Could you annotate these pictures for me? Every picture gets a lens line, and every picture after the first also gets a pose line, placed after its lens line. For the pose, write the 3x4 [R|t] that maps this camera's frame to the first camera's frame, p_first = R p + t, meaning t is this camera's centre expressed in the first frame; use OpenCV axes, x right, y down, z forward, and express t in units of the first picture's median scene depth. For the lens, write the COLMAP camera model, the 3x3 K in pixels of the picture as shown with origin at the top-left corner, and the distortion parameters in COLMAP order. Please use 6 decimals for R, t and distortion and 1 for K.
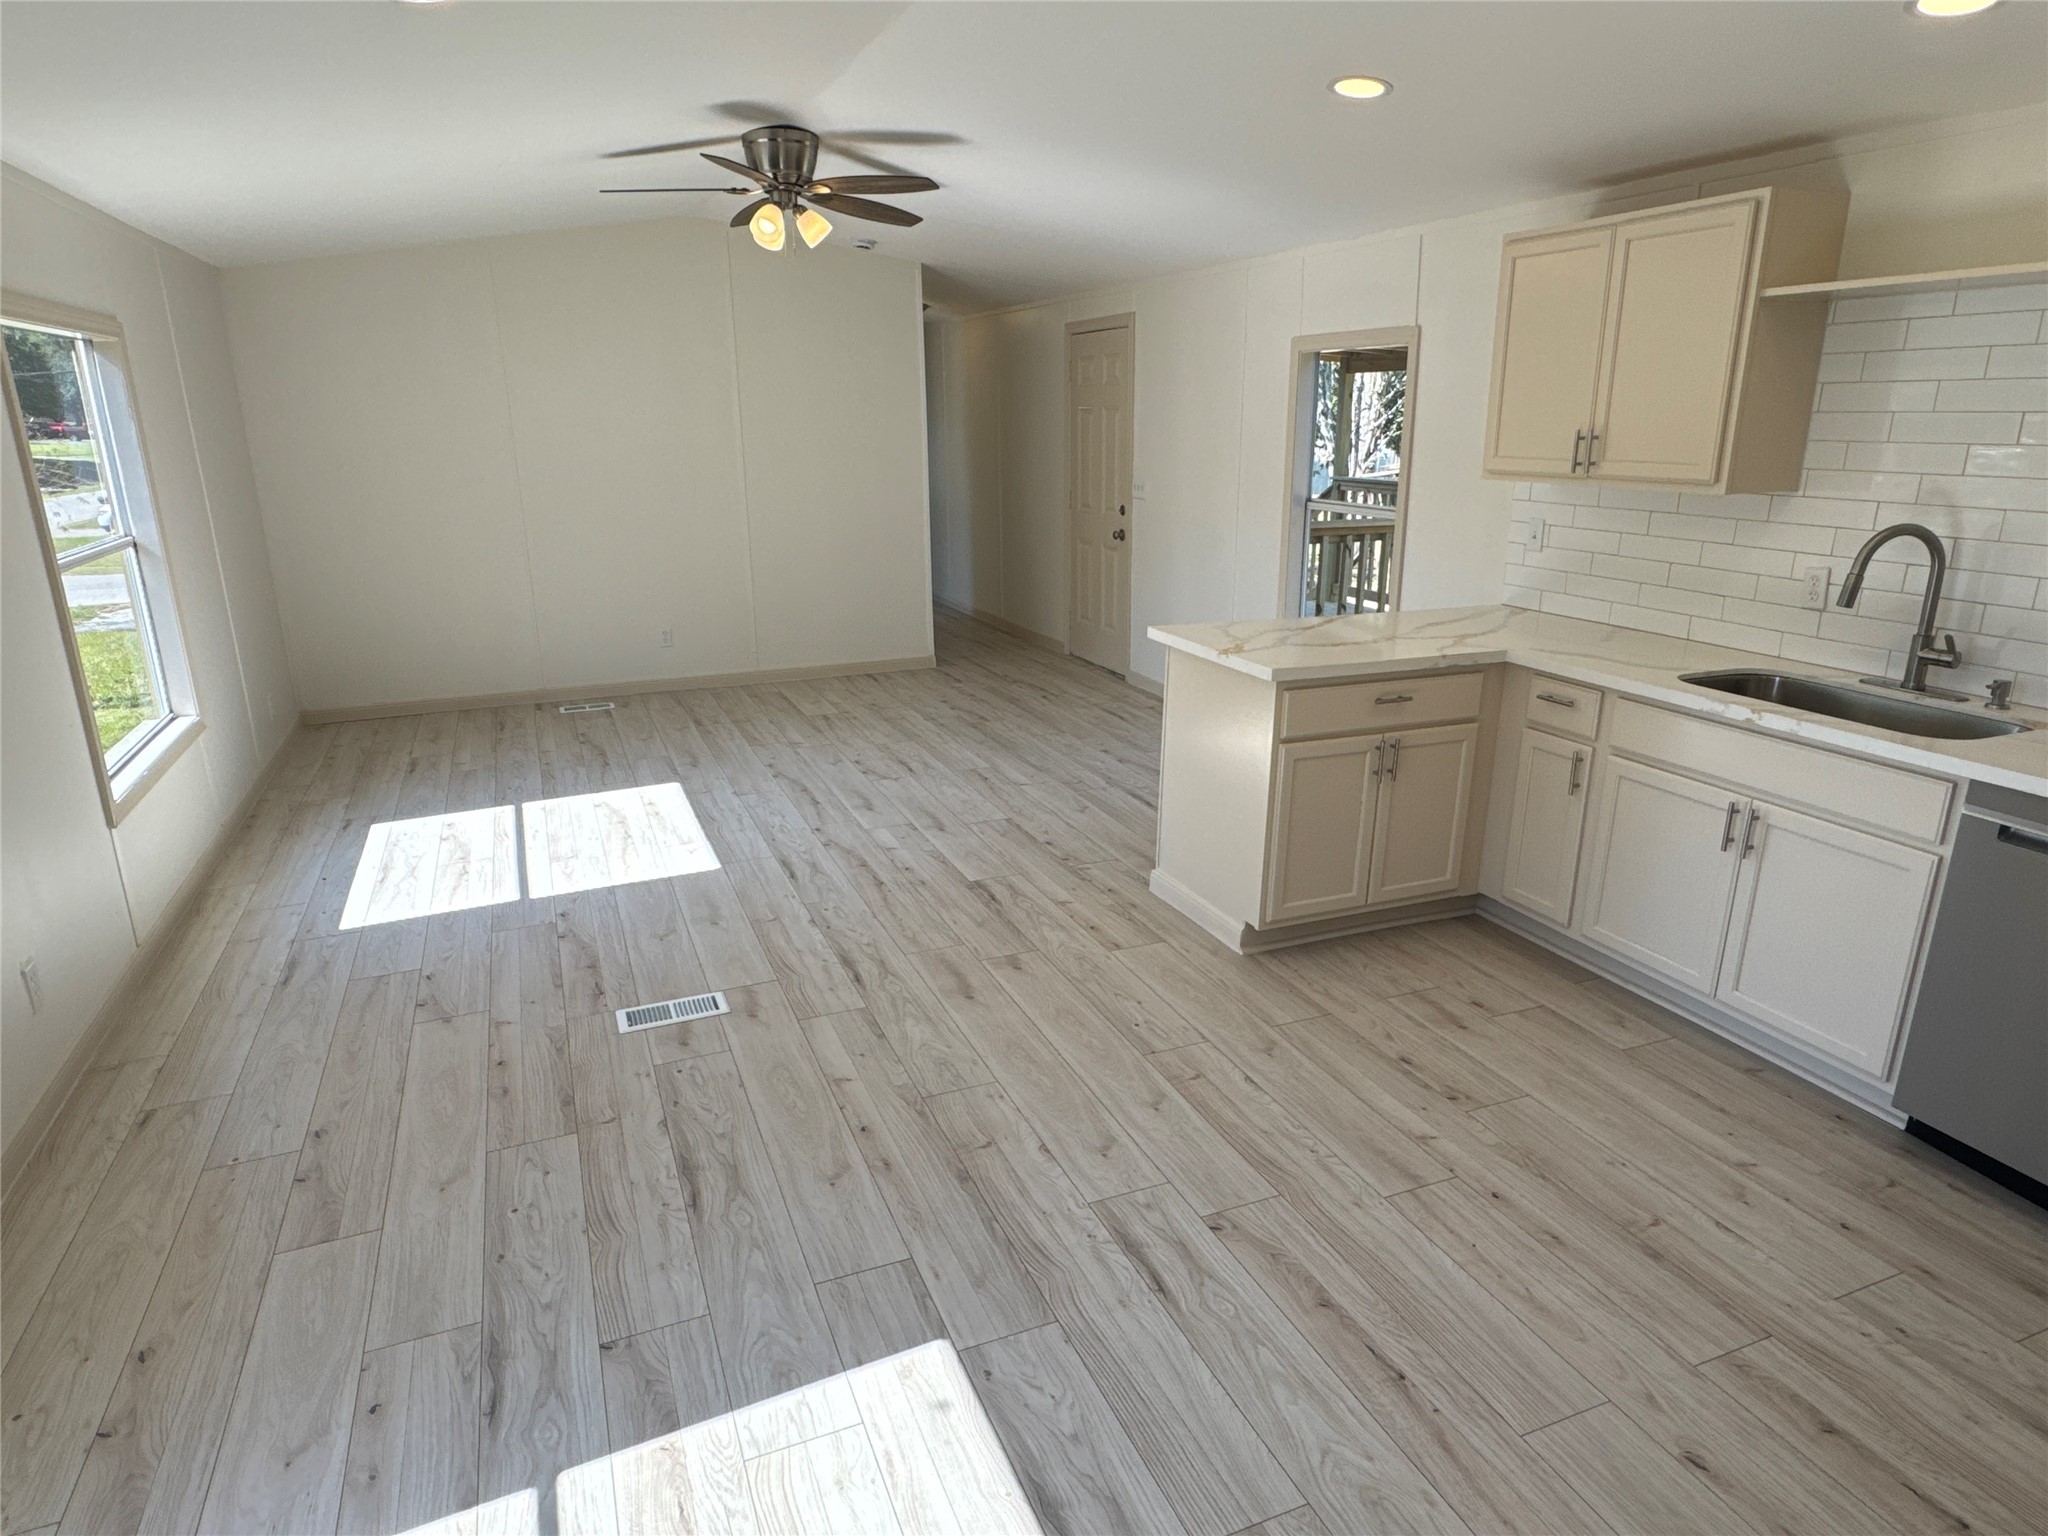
lens RADIAL K [[1209.8, 0, 1018.1], [0, 1209.8, 762.2], [0, 0, 1]] dist [0.001958, 0.002049]
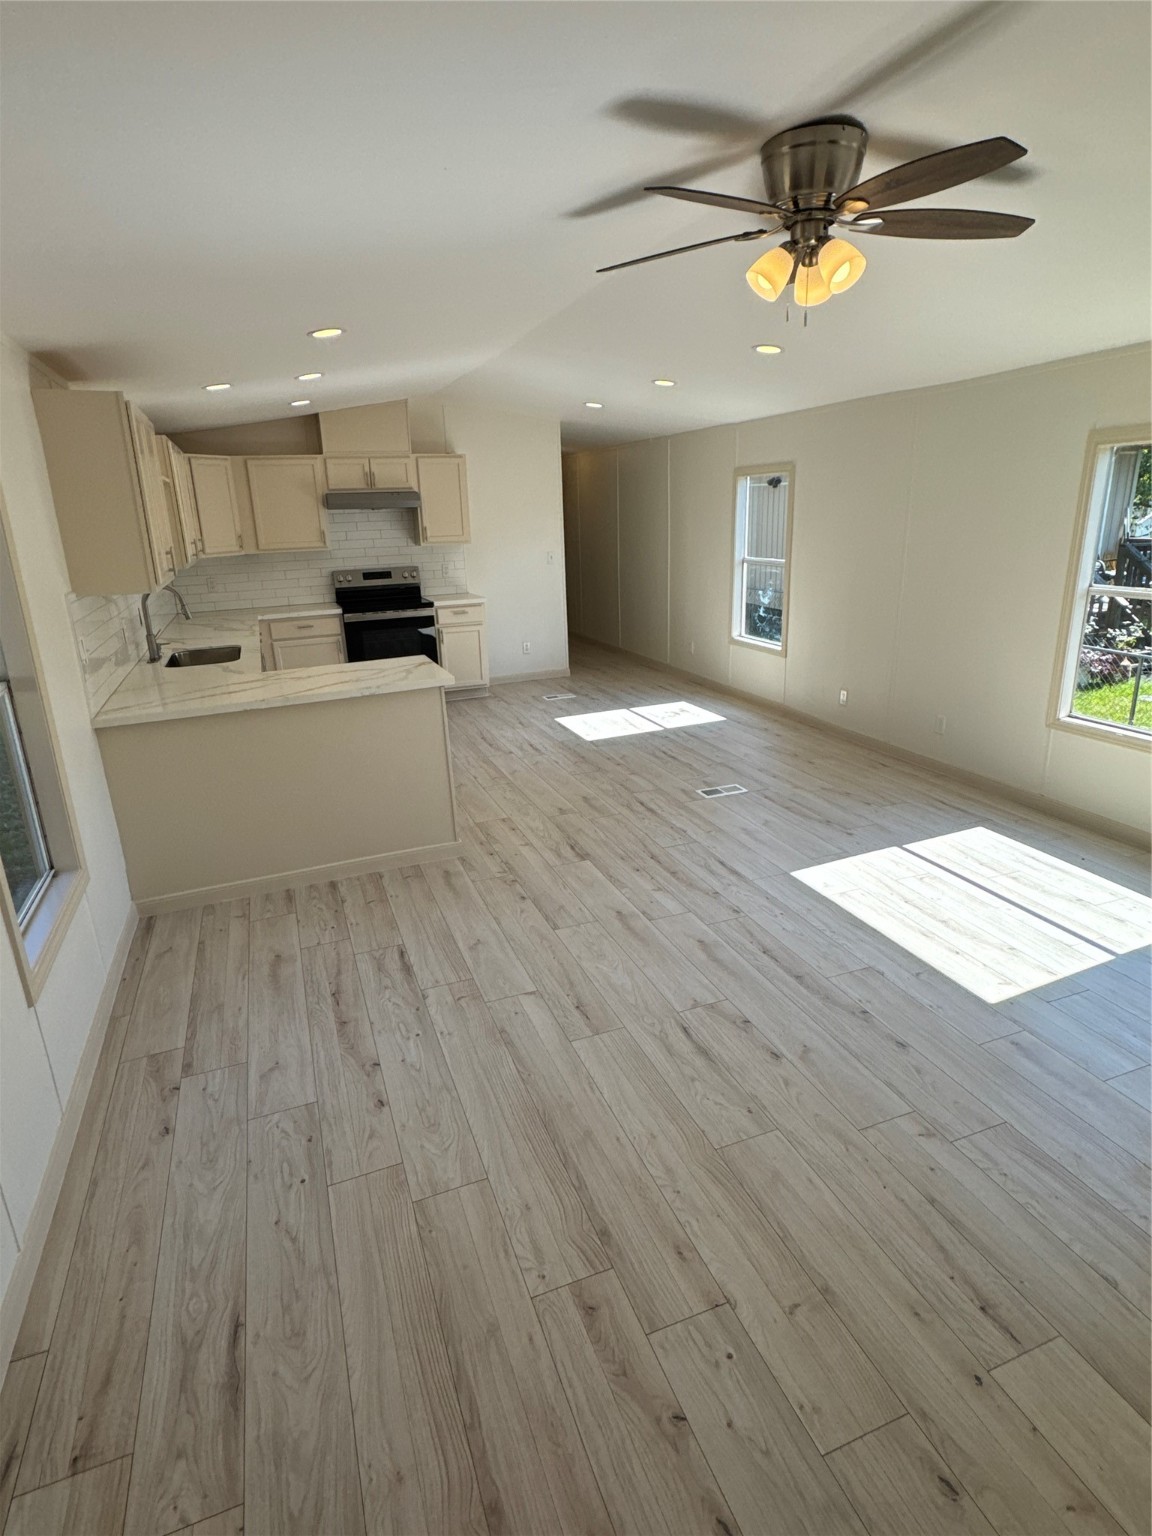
lens RADIAL K [[816.0, 0, 576.7], [0, 816.0, 763.3], [0, 0, 1]] dist [-0.001583, -0.002375]
pose [[-0.999042, 0.028416, 0.033279, -0.072018], [0.042076, 0.832743, 0.552058, -0.607453], [-0.012025, 0.552929, -0.833141, 2.048889]]
